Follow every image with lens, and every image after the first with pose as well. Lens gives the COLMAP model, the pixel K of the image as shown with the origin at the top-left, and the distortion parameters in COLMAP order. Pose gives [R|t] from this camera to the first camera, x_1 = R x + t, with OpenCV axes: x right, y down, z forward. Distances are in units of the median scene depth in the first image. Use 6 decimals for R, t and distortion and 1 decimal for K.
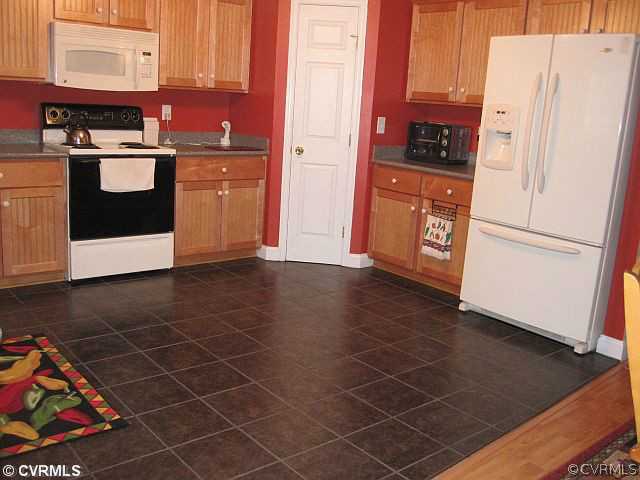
lens RADIAL K [[636.6, 0, 319.5], [0, 636.6, 234.7], [0, 0, 1]] dist [-0.004714, 0.000000]
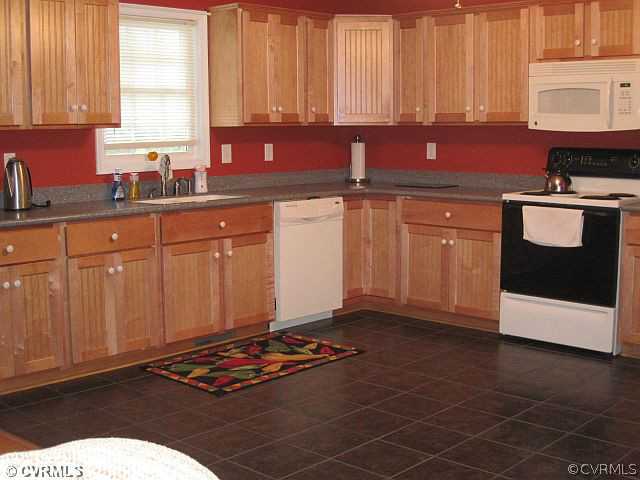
lens RADIAL K [[911.4, 0, 319.8], [0, 911.4, 239.9], [0, 0, 1]] dist [-0.117019, 0.000000]
pose [[0.131128, 0.068253, -0.989013, 0.935921], [-0.194262, 0.980055, 0.041879, -0.071483], [0.972146, 0.186636, 0.141772, 0.564545]]
